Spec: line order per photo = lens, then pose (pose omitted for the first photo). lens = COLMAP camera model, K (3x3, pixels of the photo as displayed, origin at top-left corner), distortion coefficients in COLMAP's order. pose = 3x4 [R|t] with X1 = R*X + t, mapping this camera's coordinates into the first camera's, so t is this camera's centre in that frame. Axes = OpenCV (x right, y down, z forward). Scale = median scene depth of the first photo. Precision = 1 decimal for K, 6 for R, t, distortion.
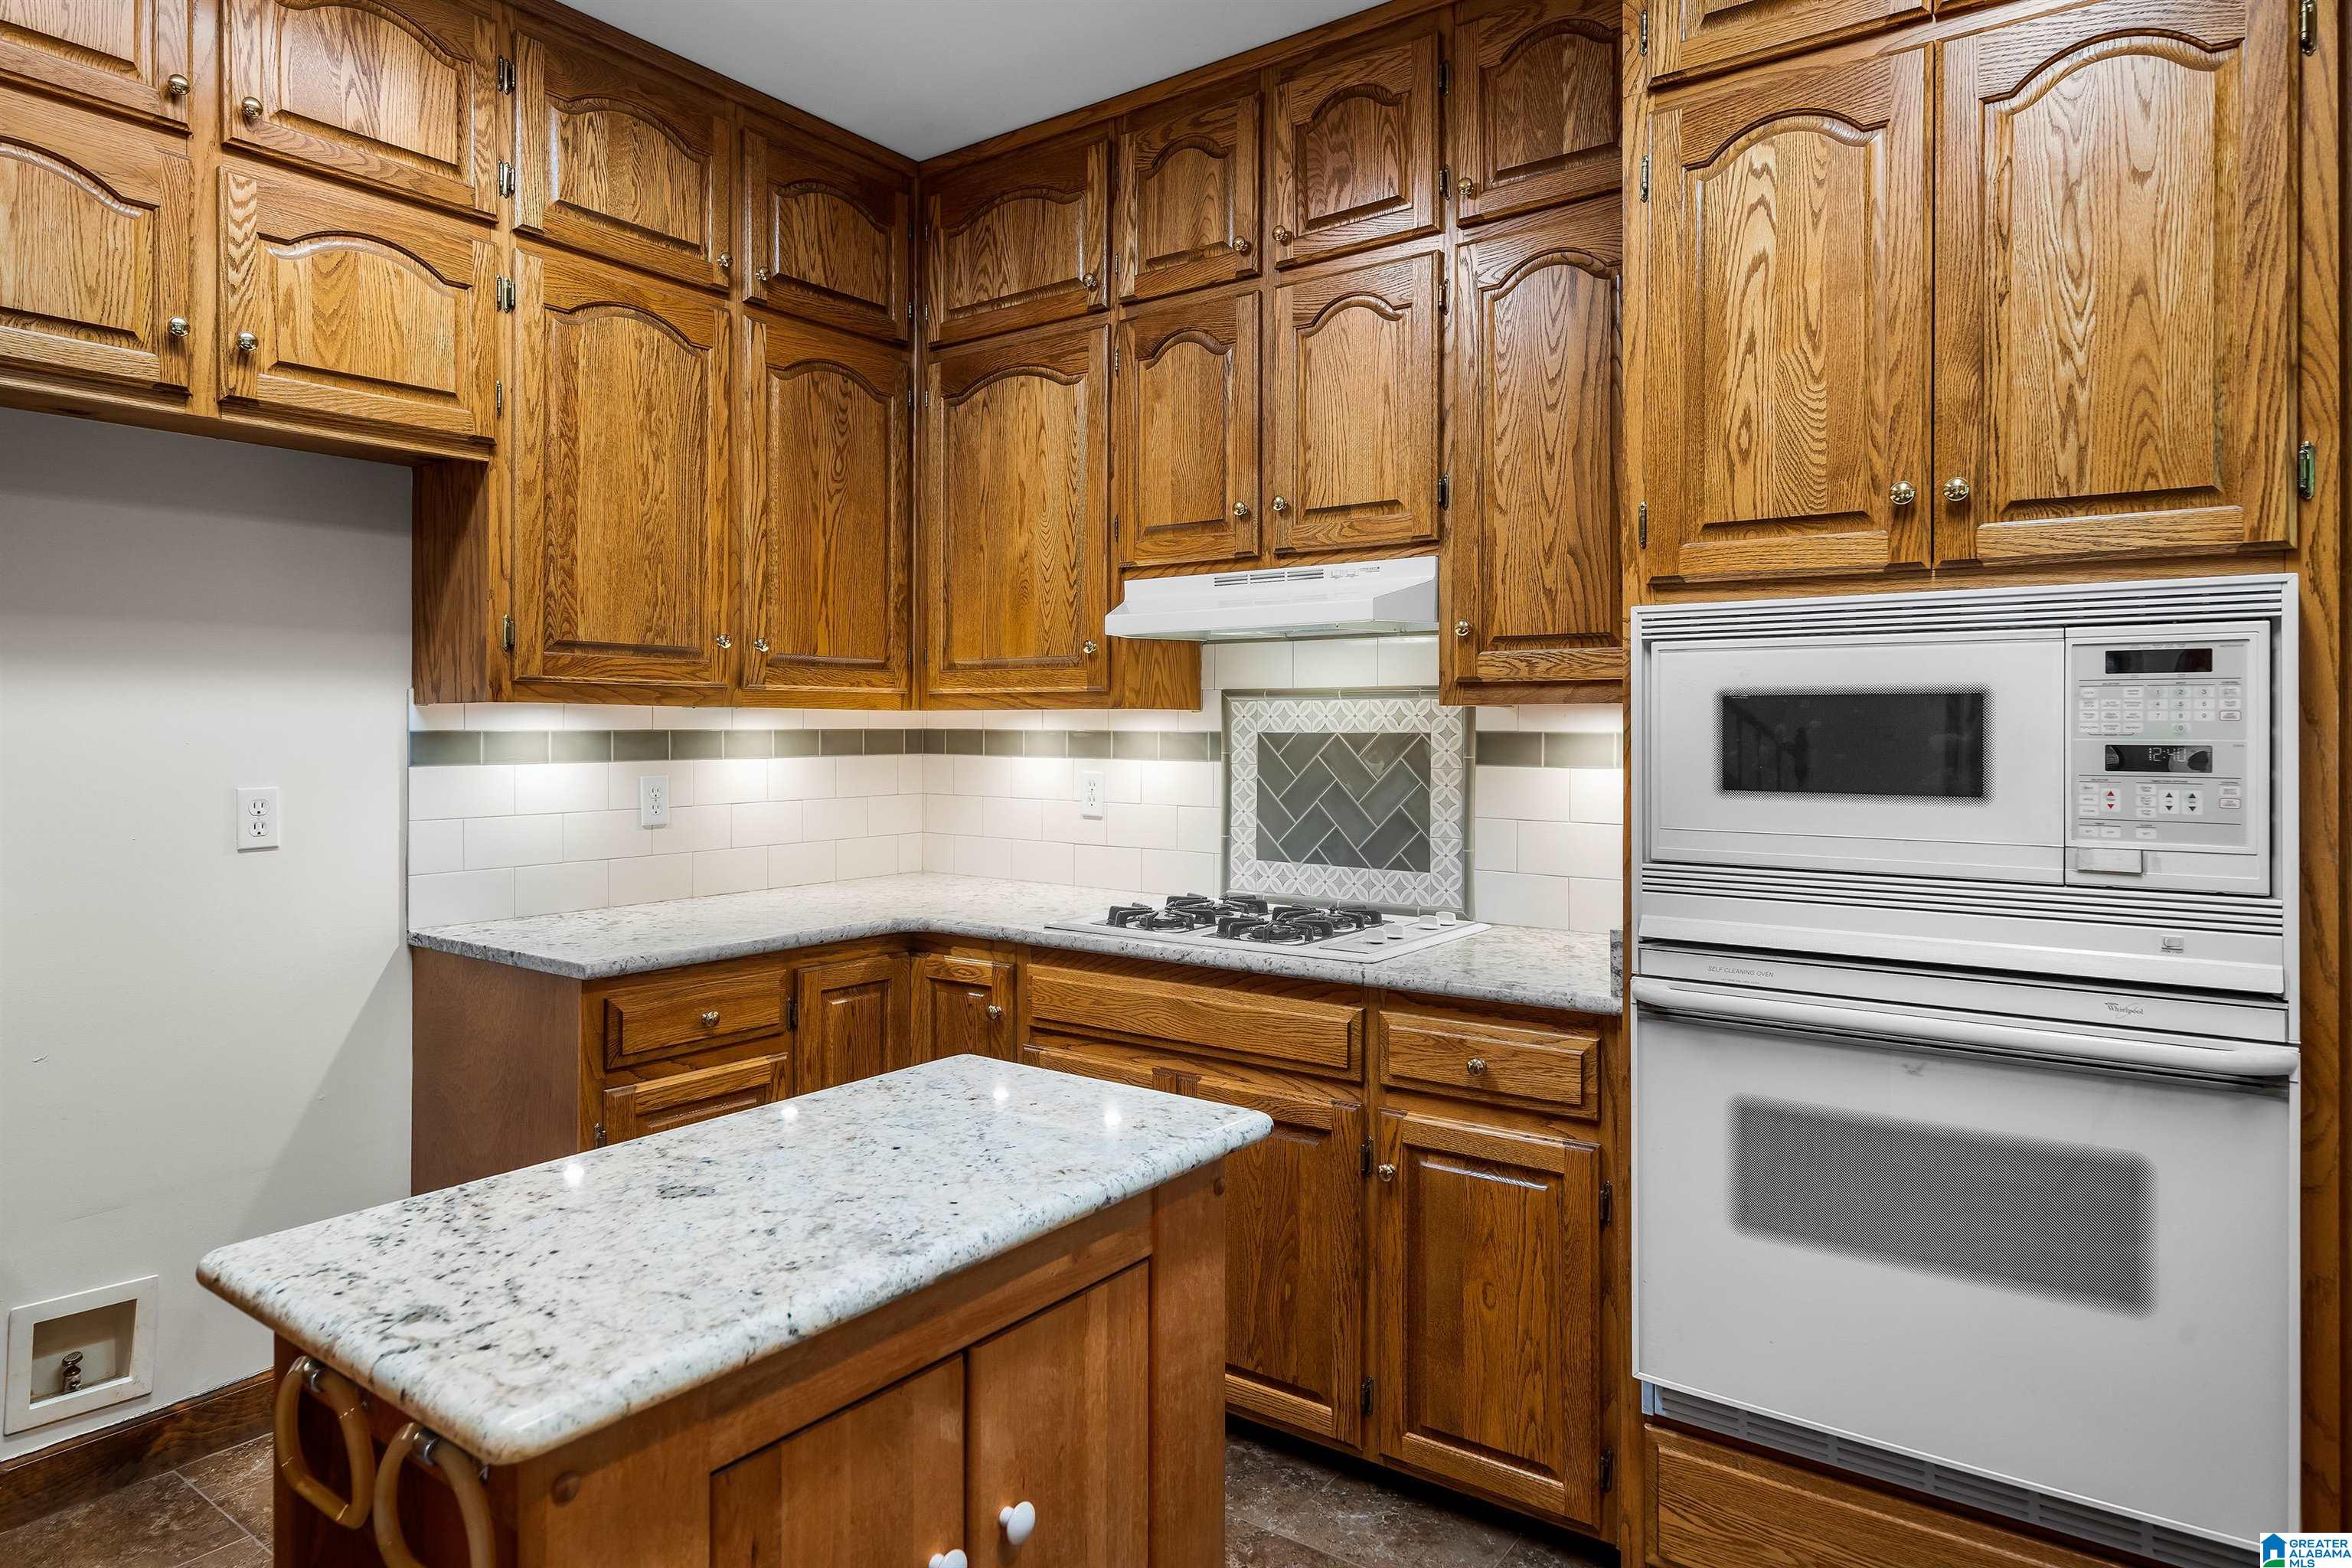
lens RADIAL K [[1386.3, 0, 1180.3], [0, 1386.3, 721.3], [0, 0, 1]] dist [0.005535, 0.000108]
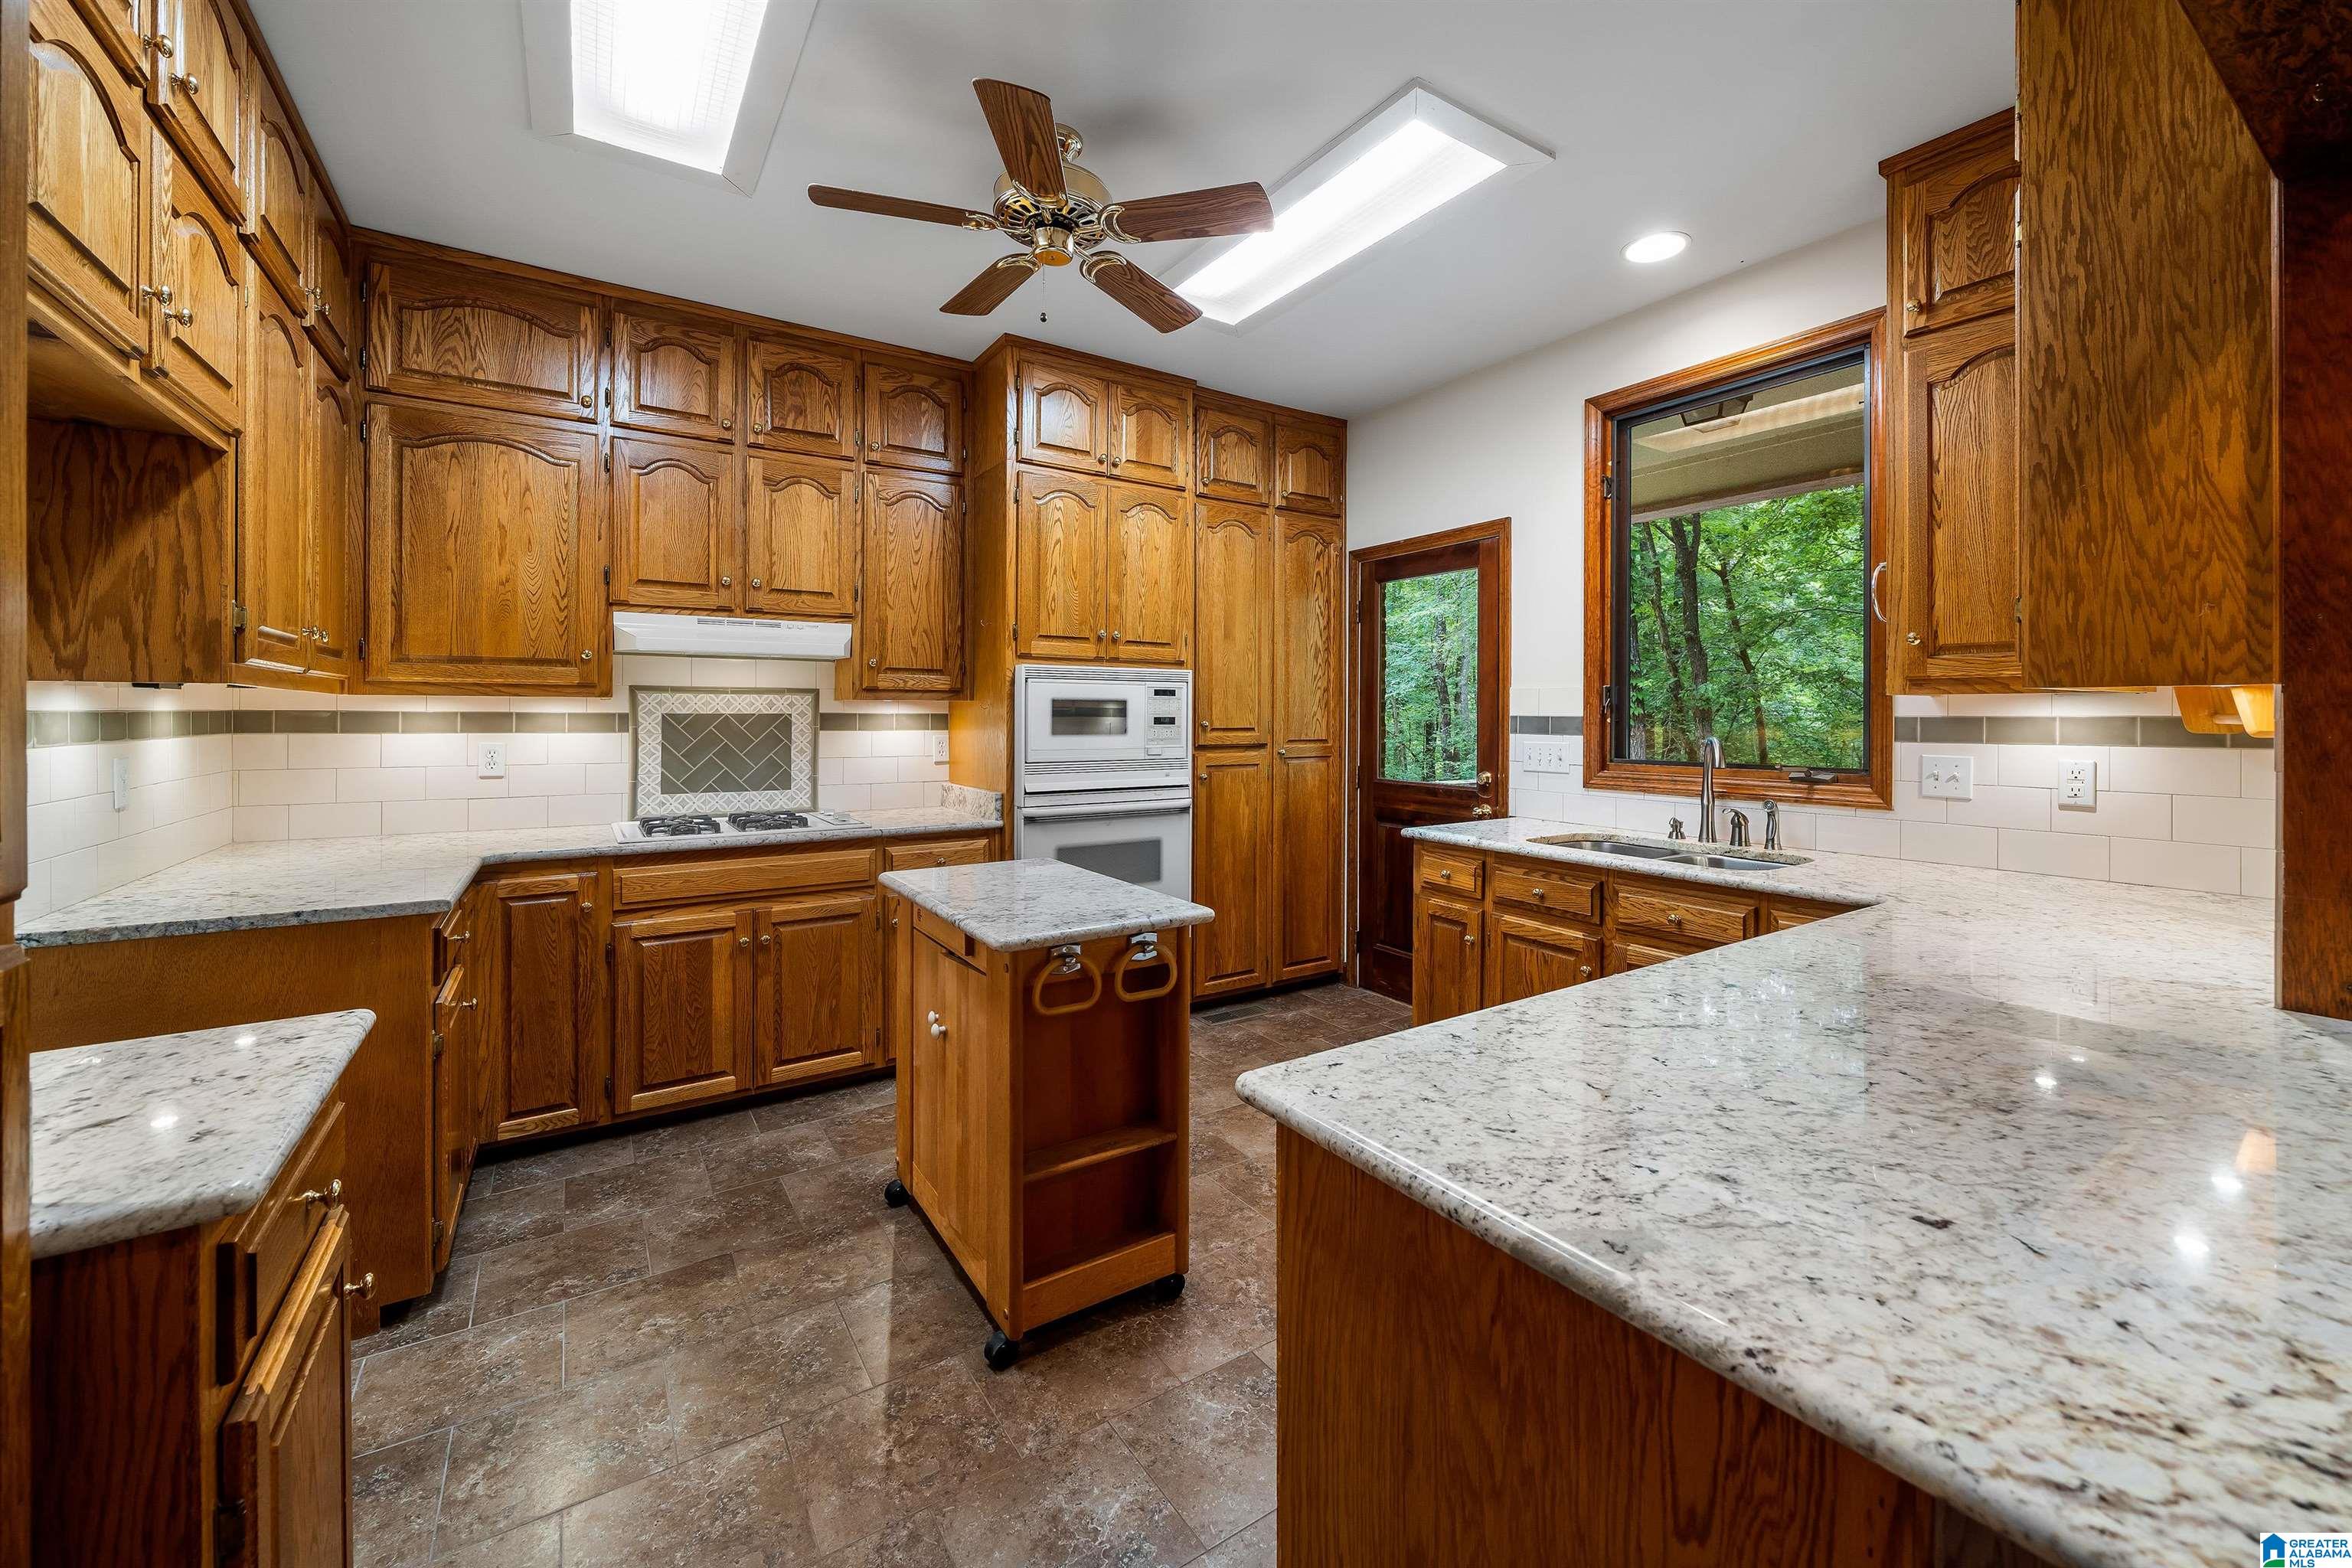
lens RADIAL K [[930.4, 0, 1181.4], [0, 930.4, 716.5], [0, 0, 1]] dist [-0.000890, -0.000077]
pose [[0.353393, -0.002345, 0.935472, -0.820875], [-0.006860, 0.999963, 0.005098, 0.002284], [-0.935450, -0.008219, 0.353364, 0.081866]]
